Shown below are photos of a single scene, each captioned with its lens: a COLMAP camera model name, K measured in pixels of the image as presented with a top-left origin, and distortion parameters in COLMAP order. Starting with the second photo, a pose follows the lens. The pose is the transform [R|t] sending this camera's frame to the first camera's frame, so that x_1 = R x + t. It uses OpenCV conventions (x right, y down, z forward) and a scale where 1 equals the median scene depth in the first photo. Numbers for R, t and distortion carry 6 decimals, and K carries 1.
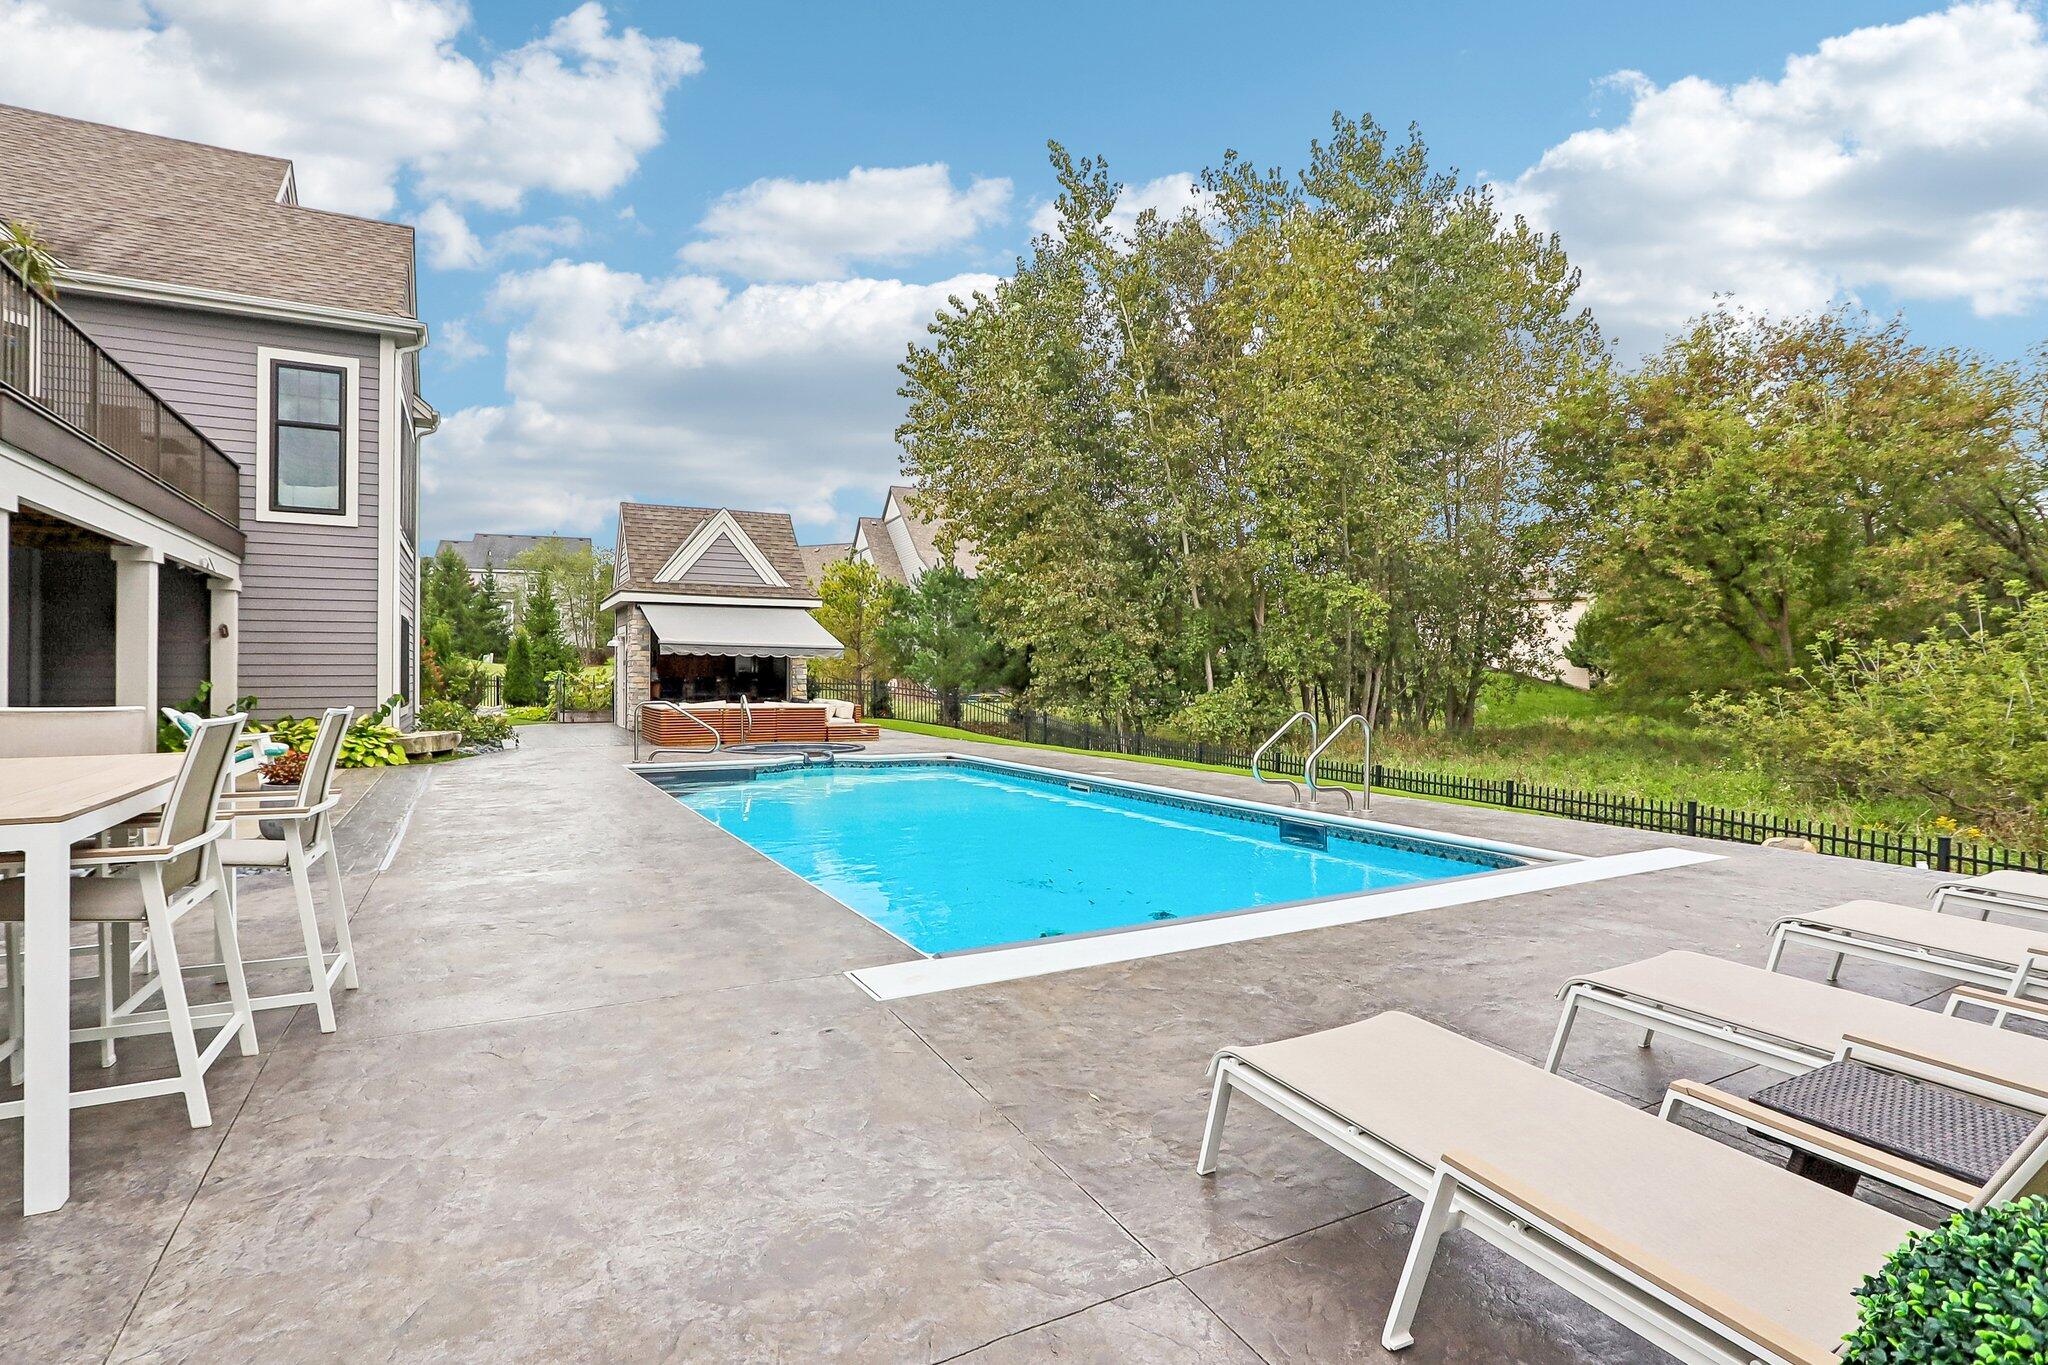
lens RADIAL K [[972.6, 0, 1015.3], [0, 972.6, 670.3], [0, 0, 1]] dist [-0.003265, 0.001246]
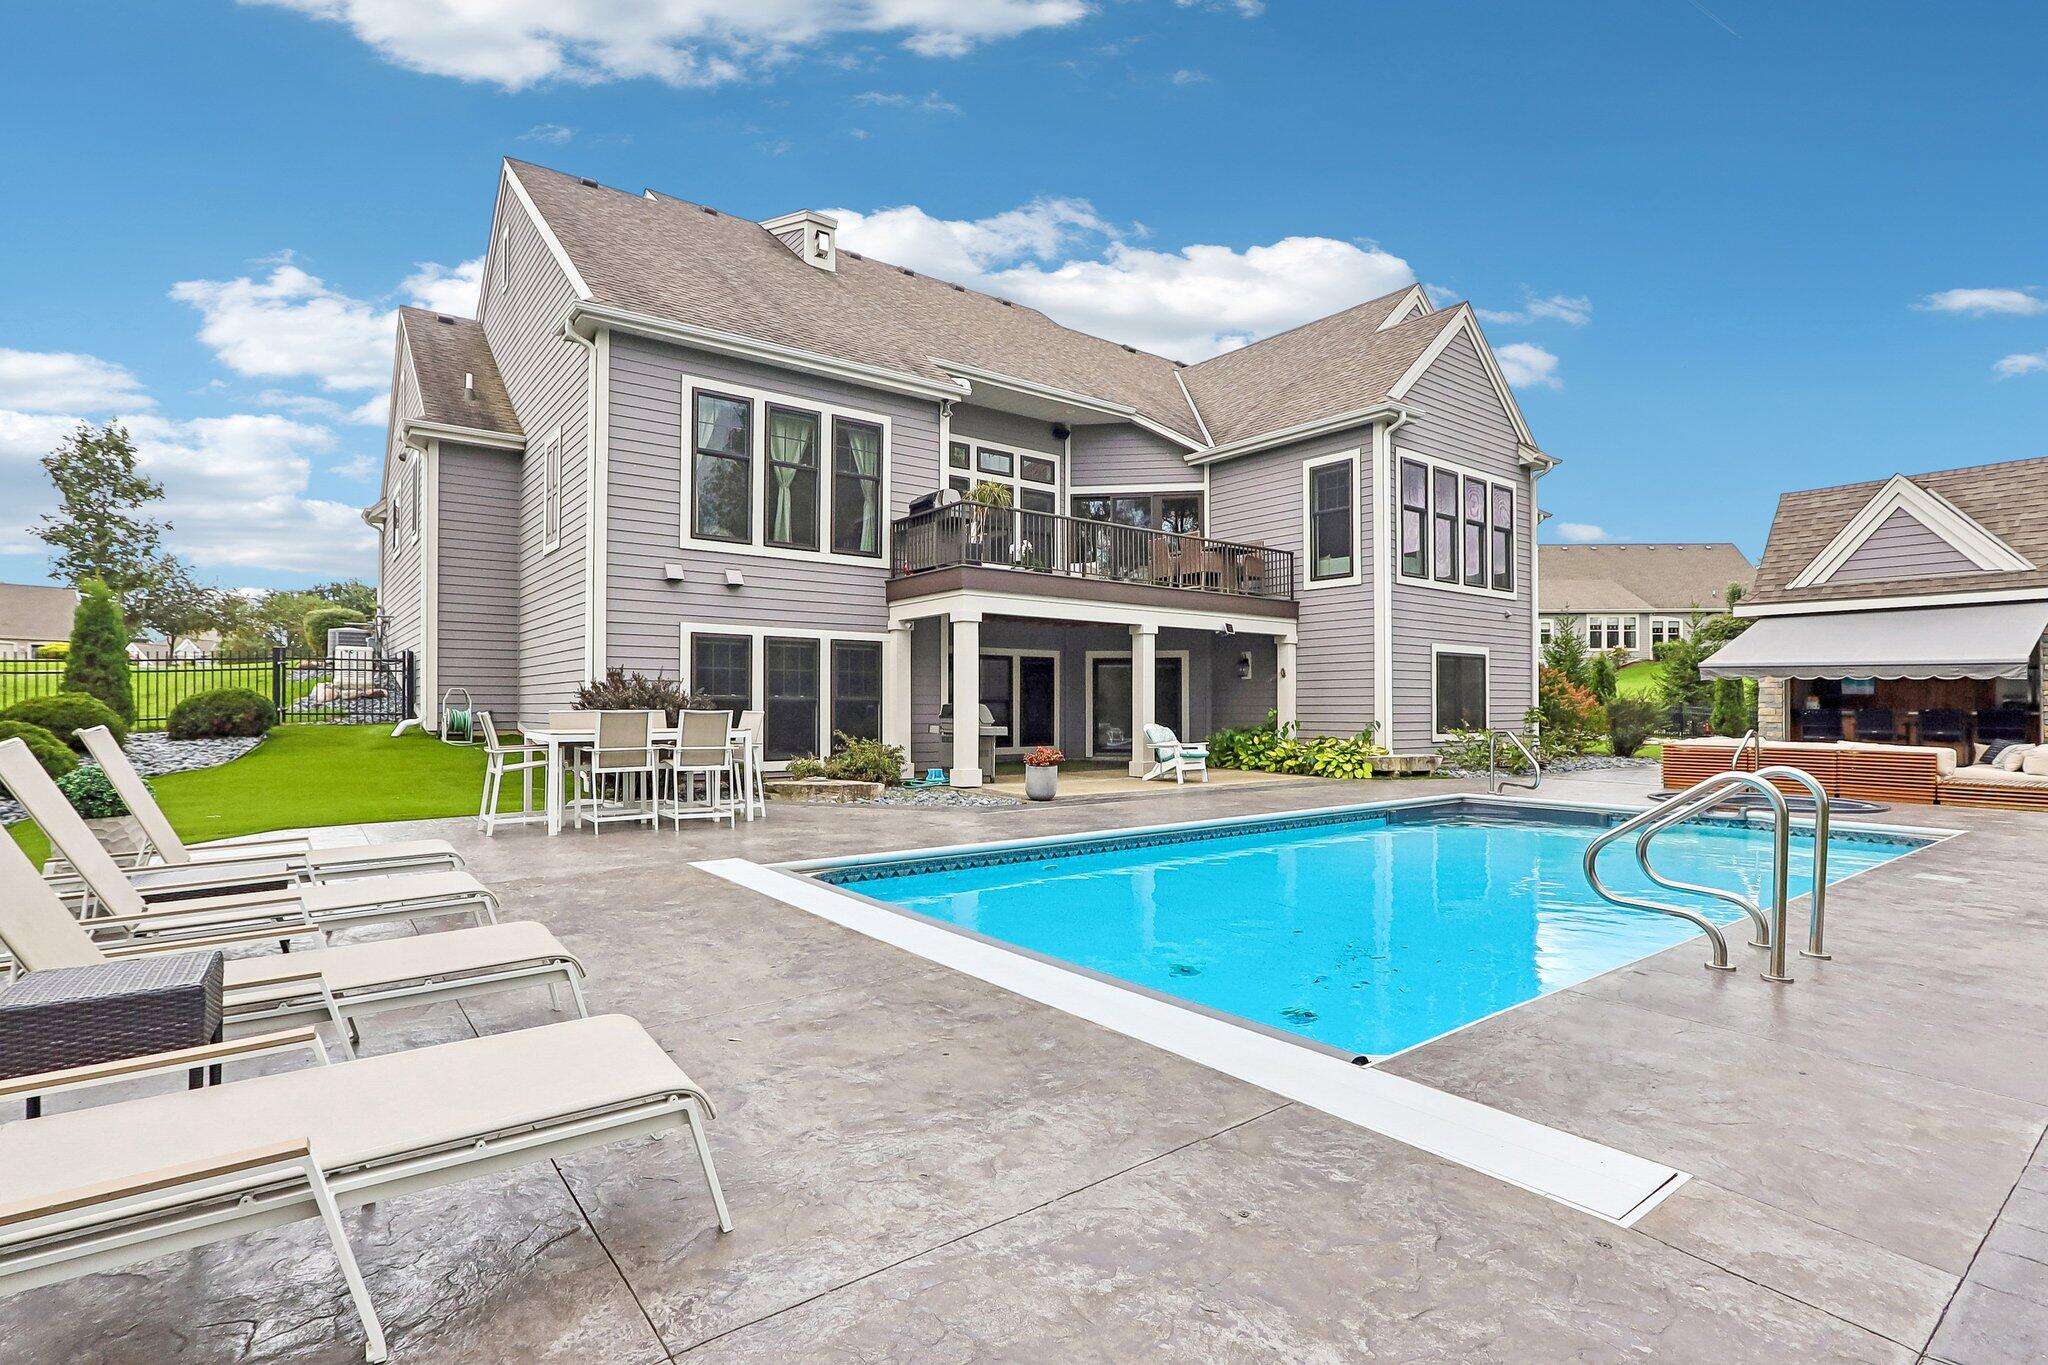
lens RADIAL K [[972.6, 0, 1031.3], [0, 972.6, 690.3], [0, 0, 1]] dist [-0.003265, 0.001246]
pose [[0.190733, -0.015770, -0.981515, 0.445946], [0.005134, 0.999873, -0.015067, 0.003291], [0.981629, -0.002165, 0.190790, 0.351295]]
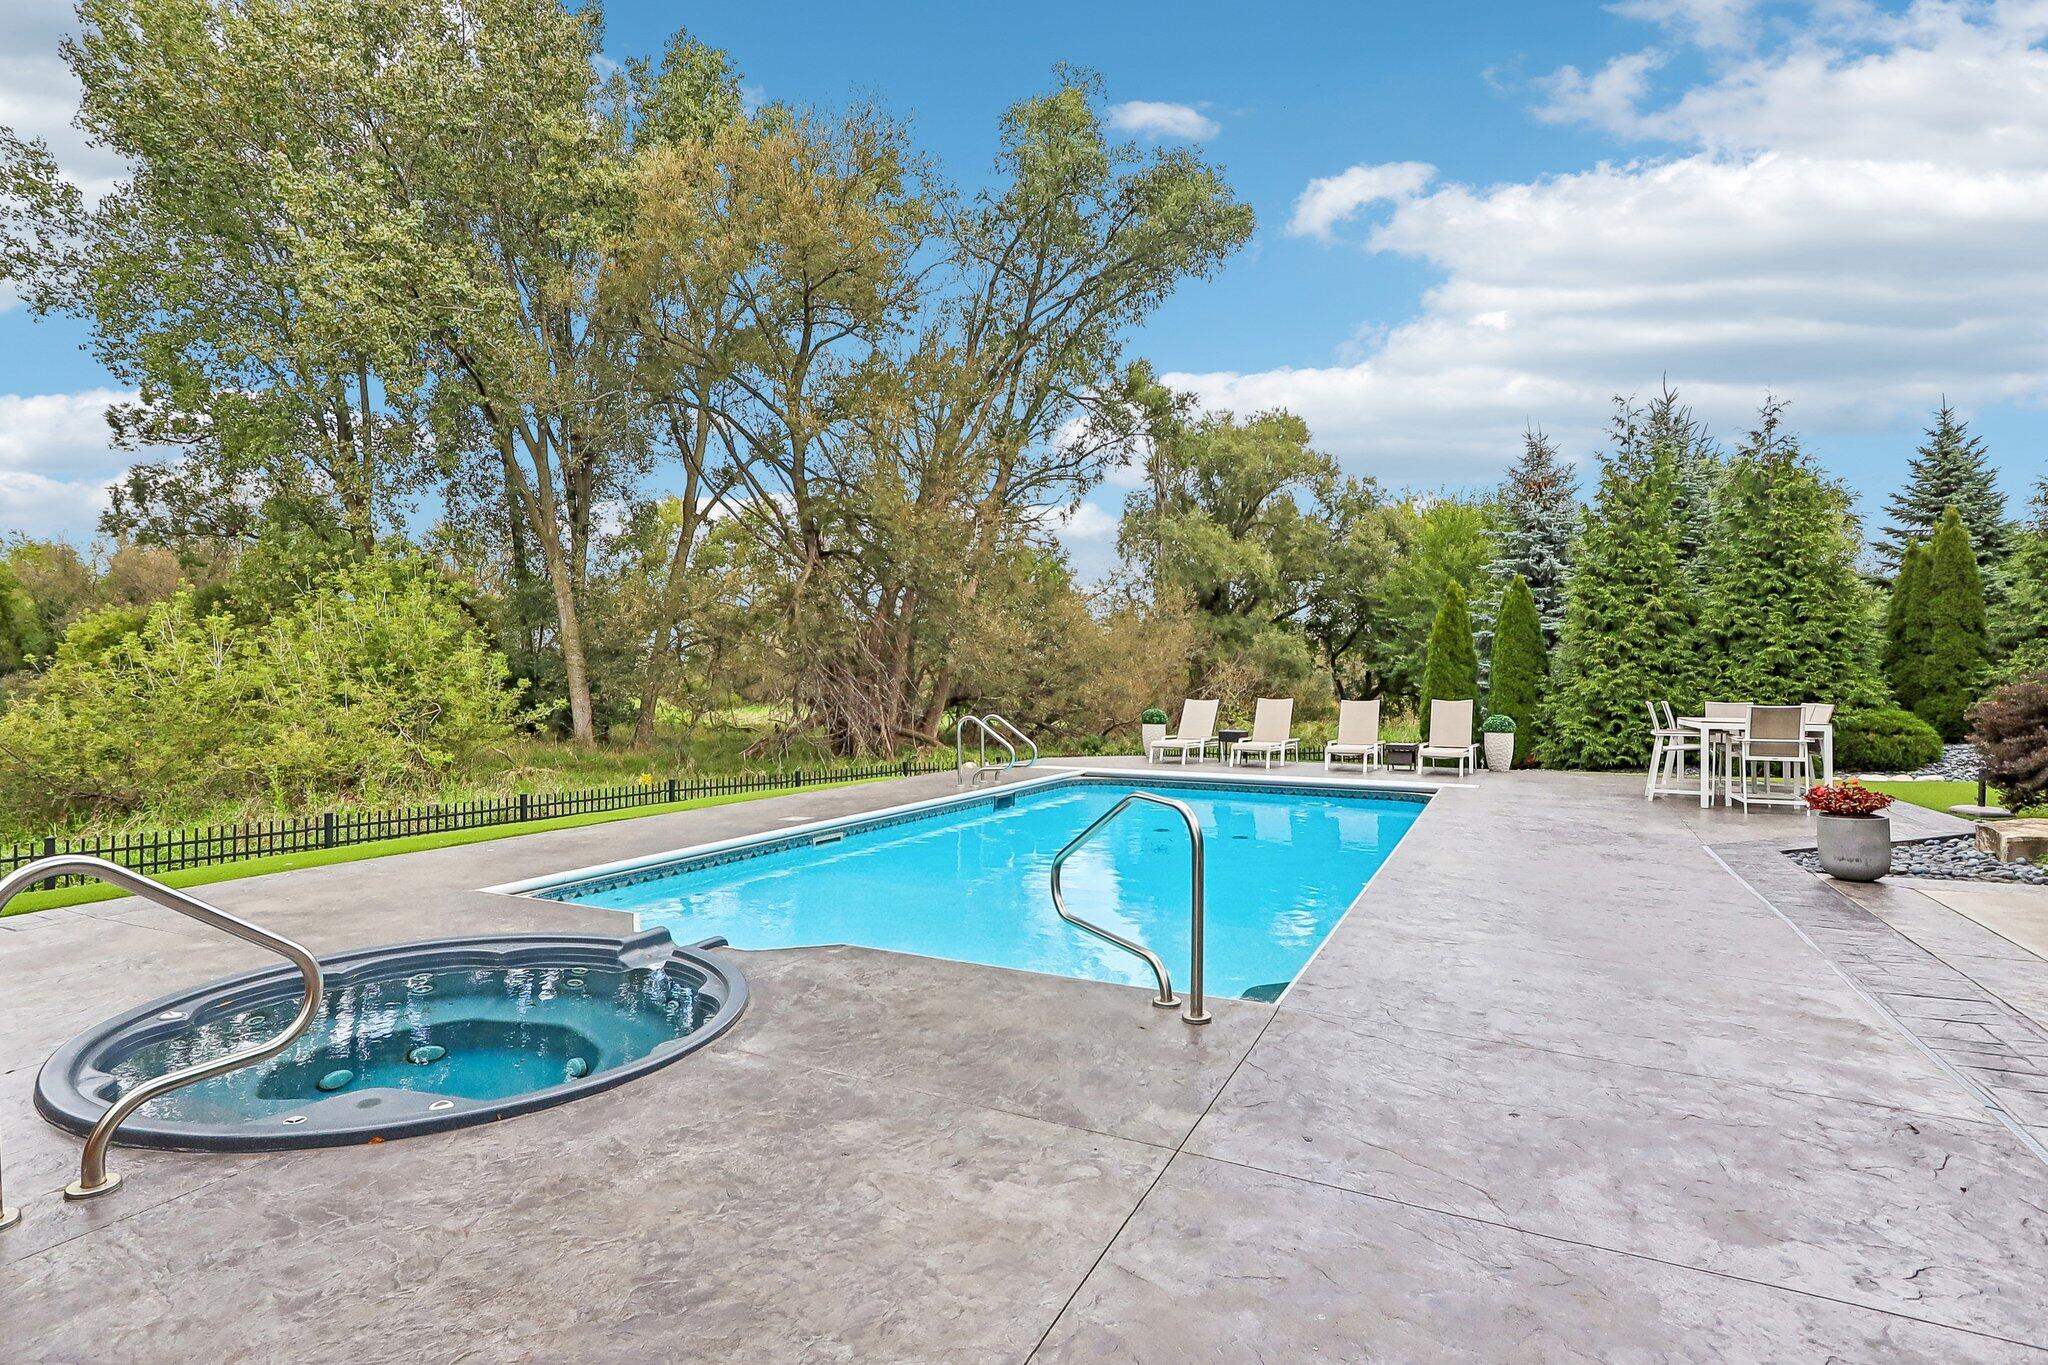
lens RADIAL K [[1079.4, 0, 1025.5], [0, 1079.4, 680.1], [0, 0, 1]] dist [-0.016479, -0.000221]
pose [[-0.599499, -0.006120, 0.800352, -0.597951], [-0.015097, 0.999879, -0.003663, 0.001300], [-0.800233, -0.014279, -0.599519, 1.215659]]
